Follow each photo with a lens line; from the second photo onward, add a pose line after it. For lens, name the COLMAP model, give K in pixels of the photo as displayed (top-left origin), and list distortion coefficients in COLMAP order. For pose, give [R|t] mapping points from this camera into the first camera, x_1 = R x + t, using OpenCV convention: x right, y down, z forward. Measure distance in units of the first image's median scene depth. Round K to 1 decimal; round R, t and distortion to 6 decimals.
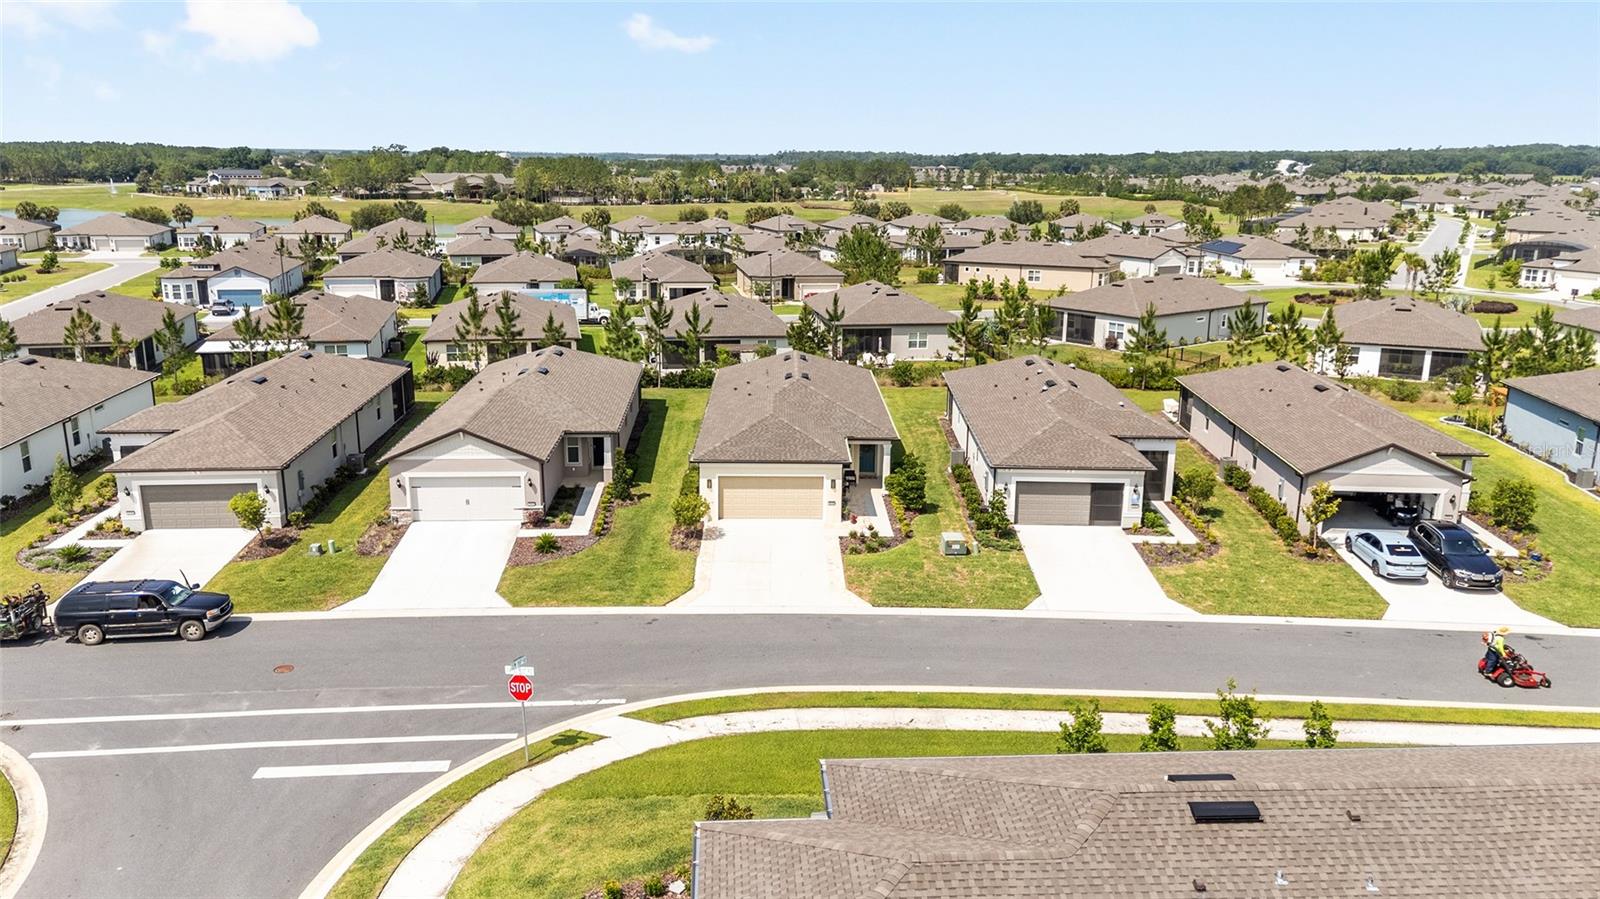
lens RADIAL K [[1151.2, 0, 800.0], [0, 1151.2, 449.5], [0, 0, 1]] dist [0.084170, -0.085769]
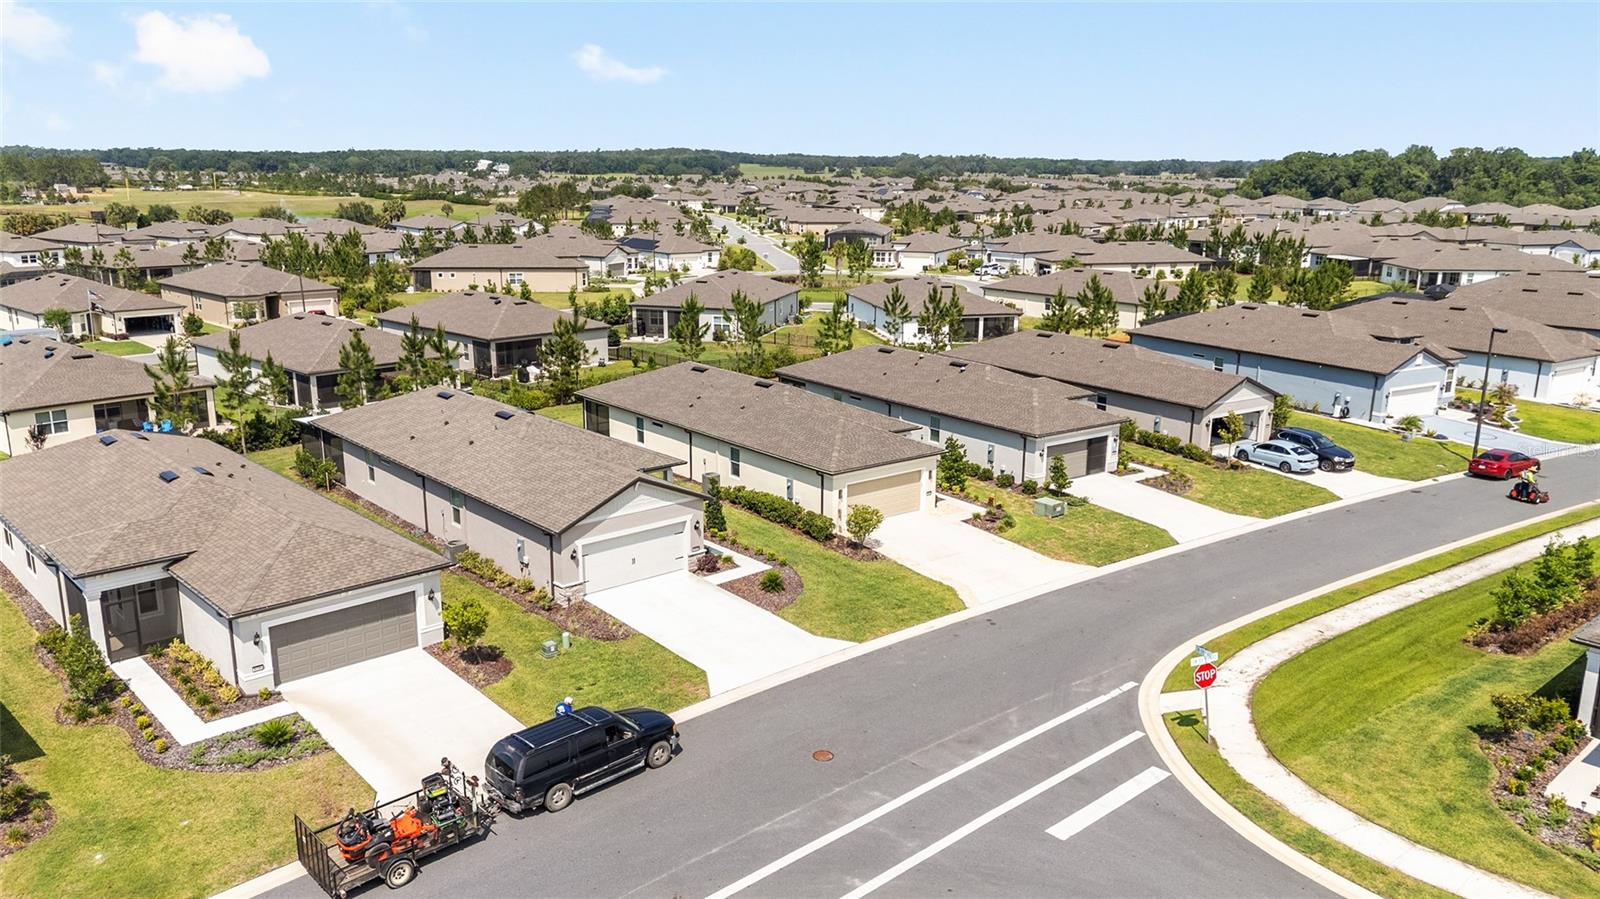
lens RADIAL K [[1151.2, 0, 800.0], [0, 1151.2, 449.5], [0, 0, 1]] dist [0.084170, -0.085769]
pose [[0.797146, -0.147301, 0.585543, -0.681567], [0.146950, 0.987955, 0.048478, -0.061453], [-0.585631, 0.047402, 0.809190, 0.217286]]
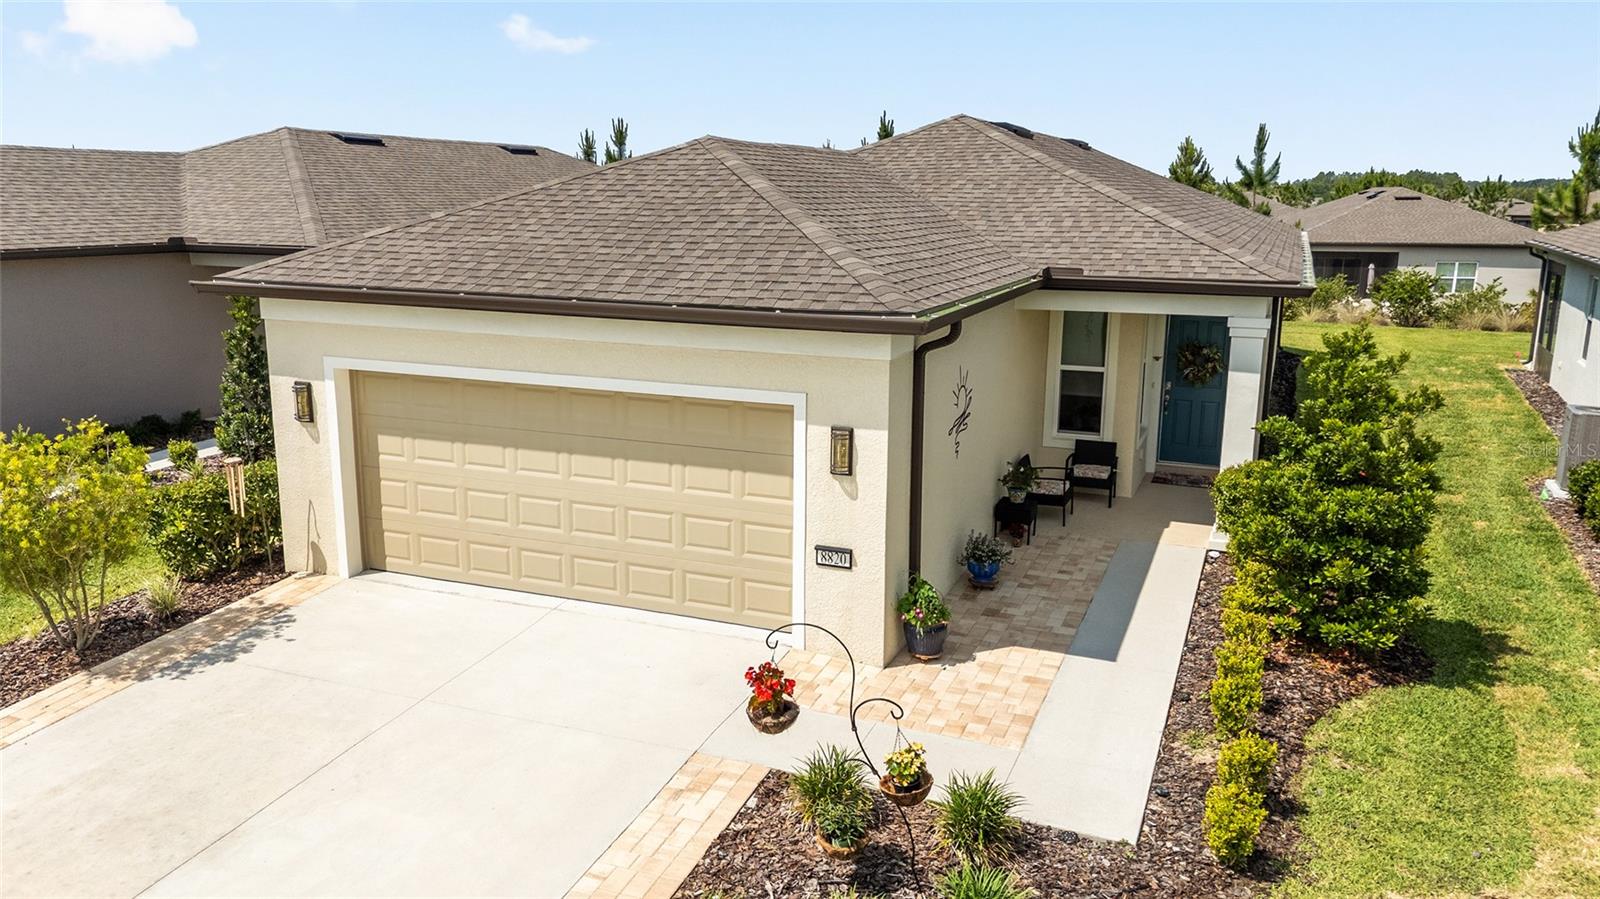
lens RADIAL K [[1151.2, 0, 800.0], [0, 1151.2, 449.5], [0, 0, 1]] dist [0.084170, -0.085769]
pose [[0.915971, 0.079349, -0.393320, 0.094248], [-0.092010, 0.995668, -0.013406, 0.032795], [0.390552, 0.048469, 0.919304, 0.834508]]
